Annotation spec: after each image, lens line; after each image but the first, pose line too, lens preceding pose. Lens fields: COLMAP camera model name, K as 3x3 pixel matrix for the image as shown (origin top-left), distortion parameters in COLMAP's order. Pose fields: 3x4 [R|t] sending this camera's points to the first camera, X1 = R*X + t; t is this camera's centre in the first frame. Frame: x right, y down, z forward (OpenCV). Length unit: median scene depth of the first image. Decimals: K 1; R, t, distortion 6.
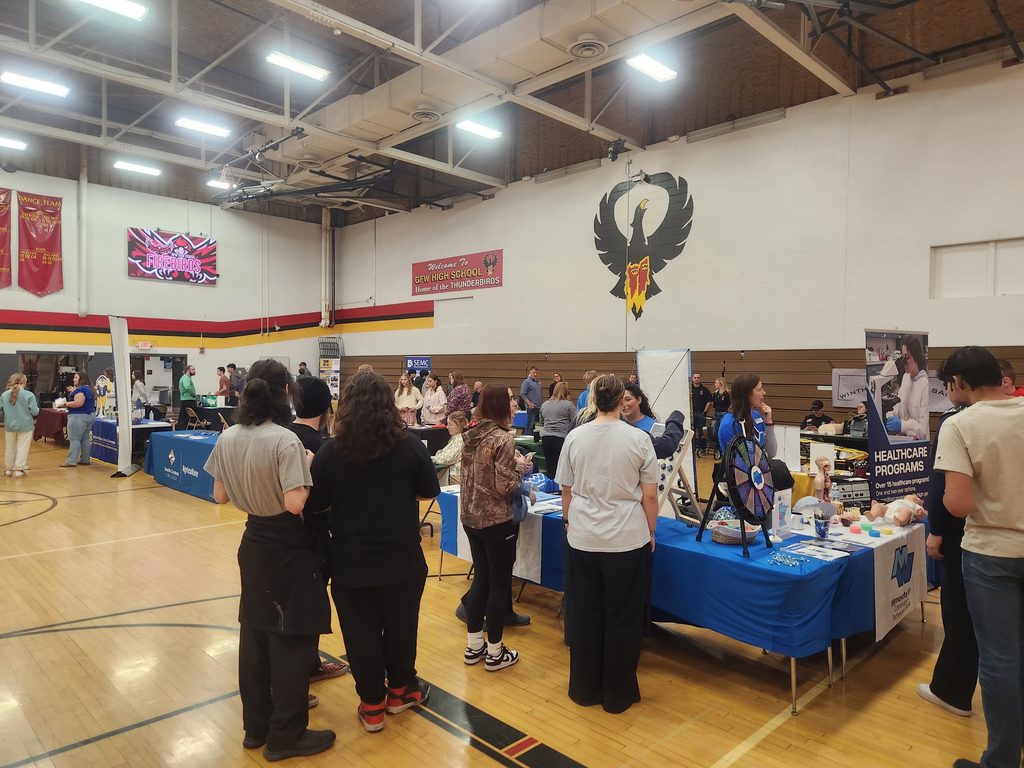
lens RADIAL K [[684.8, 0, 512.0], [0, 684.8, 384.0], [0, 0, 1]] dist [0.065859, -0.054702]
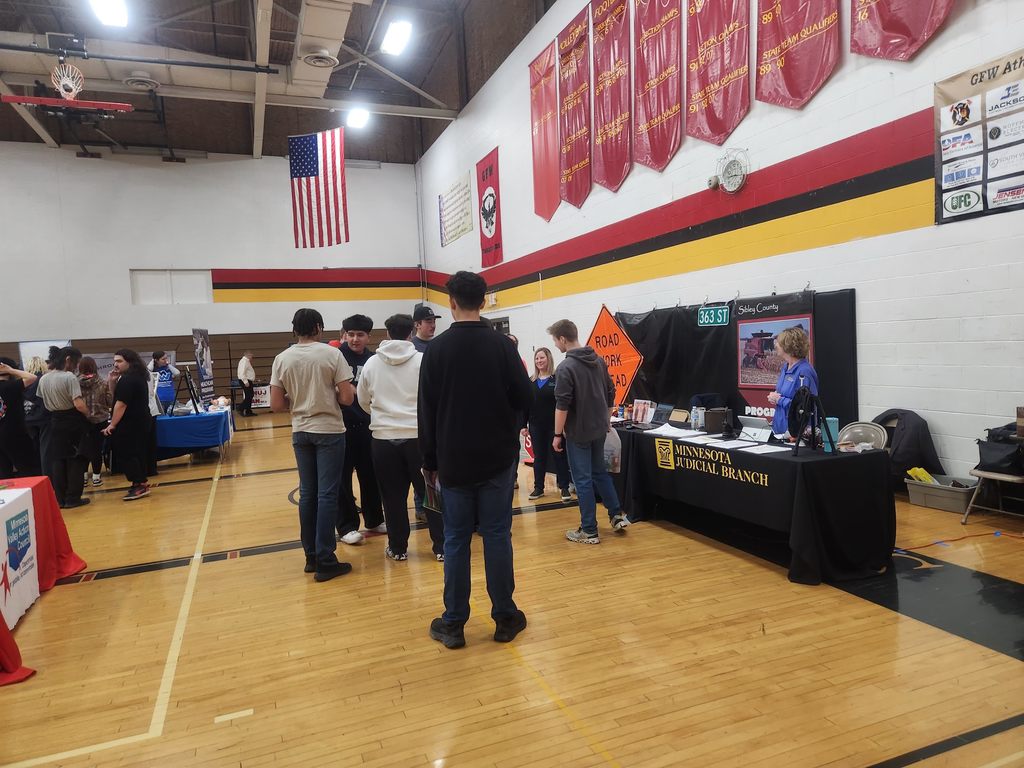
lens RADIAL K [[684.8, 0, 512.0], [0, 684.8, 384.0], [0, 0, 1]] dist [0.089281, -0.064492]
pose [[0.389479, -0.080335, 0.917525, -0.493838], [0.068835, 0.995942, 0.057981, 0.017832], [-0.918459, 0.040575, 0.393429, -0.342137]]
